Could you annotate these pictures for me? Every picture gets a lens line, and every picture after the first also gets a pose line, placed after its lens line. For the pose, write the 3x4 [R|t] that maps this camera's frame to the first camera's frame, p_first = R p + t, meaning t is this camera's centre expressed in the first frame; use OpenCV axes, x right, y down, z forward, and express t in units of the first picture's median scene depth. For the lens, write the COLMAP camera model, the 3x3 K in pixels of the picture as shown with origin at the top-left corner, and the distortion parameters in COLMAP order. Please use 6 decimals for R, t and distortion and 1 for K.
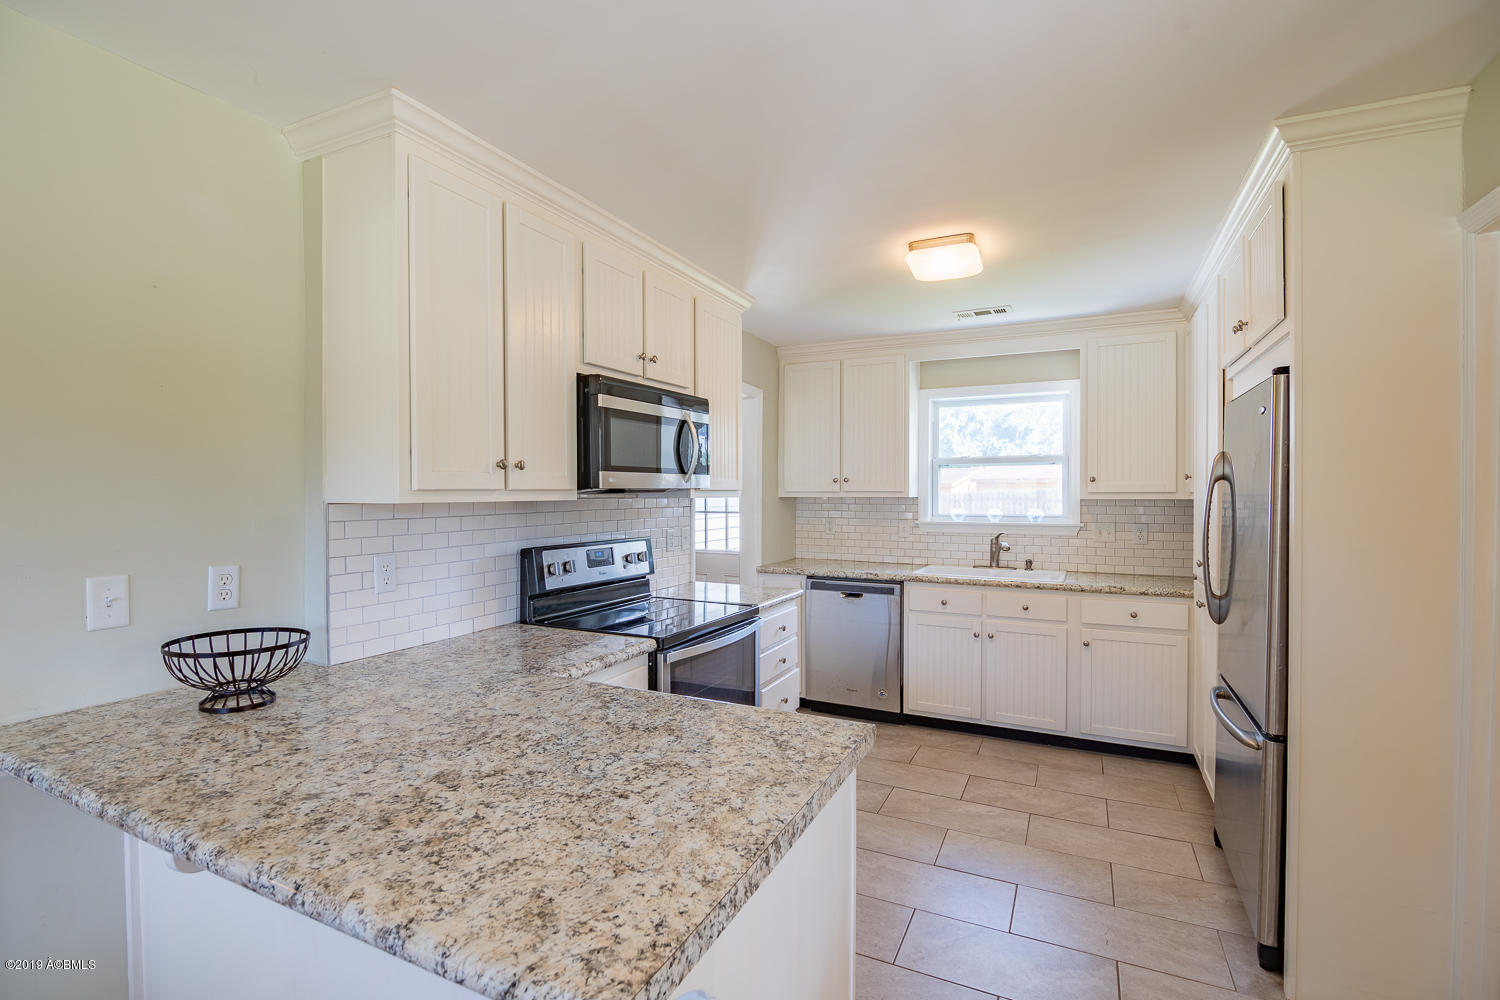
lens RADIAL K [[673.4, 0, 739.8], [0, 673.4, 501.9], [0, 0, 1]] dist [-0.003022, -0.005846]
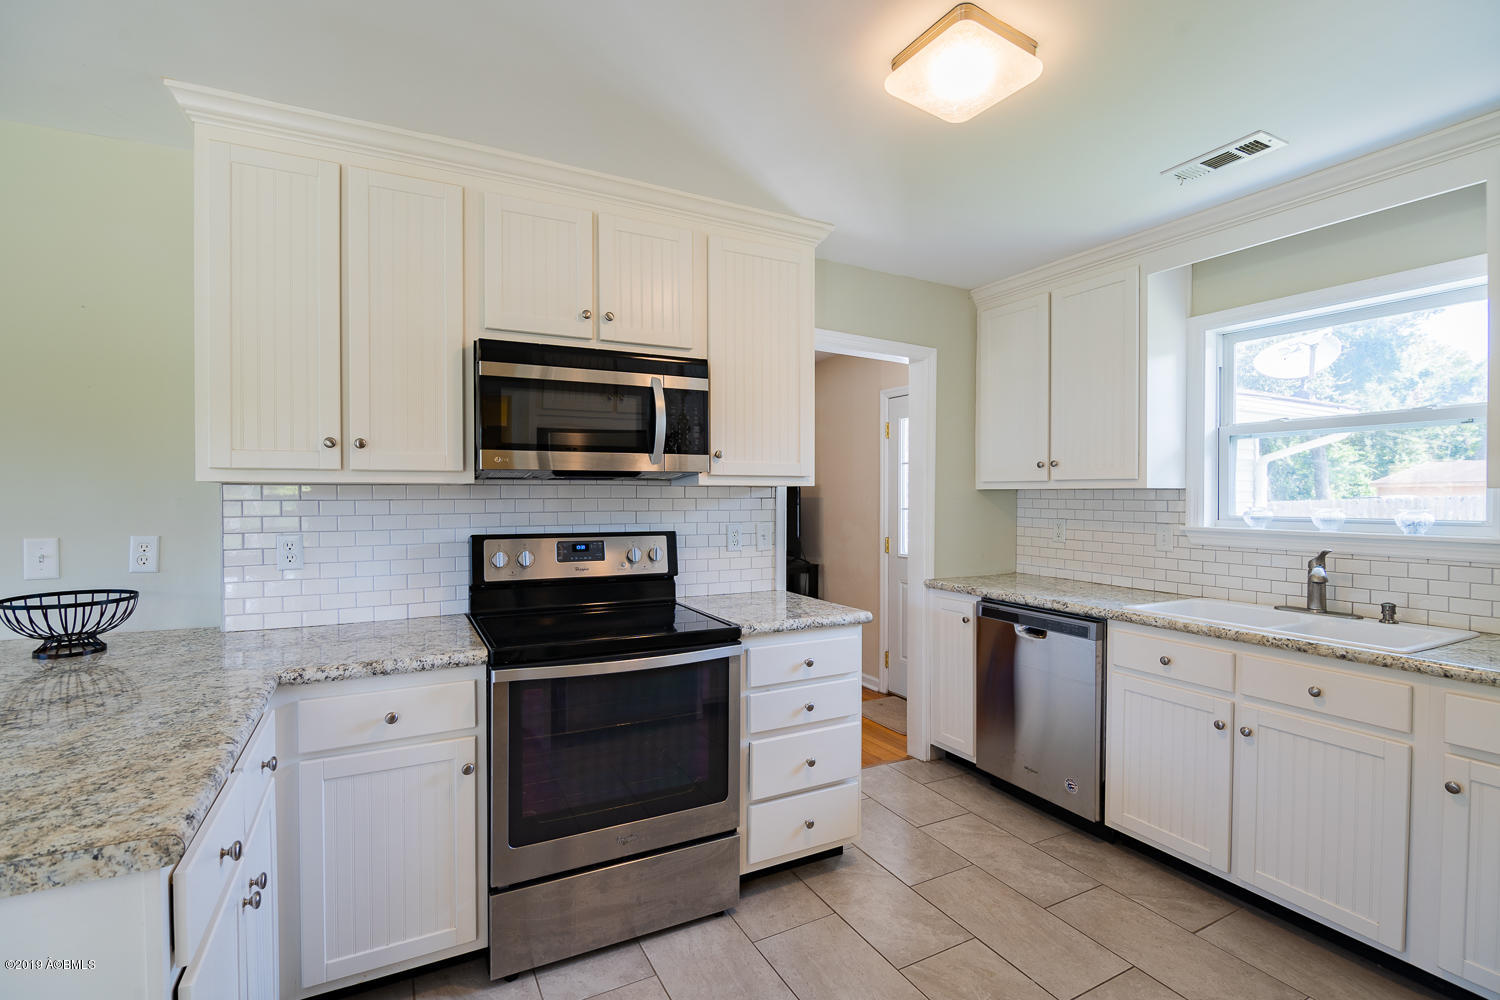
lens RADIAL K [[673.4, 0, 739.8], [0, 673.4, 501.9], [0, 0, 1]] dist [-0.003022, -0.005846]
pose [[0.815172, 0.008589, -0.579155, 0.358795], [-0.010336, 0.999947, 0.000281, 0.011739], [0.579126, 0.005757, 0.815218, 0.304737]]
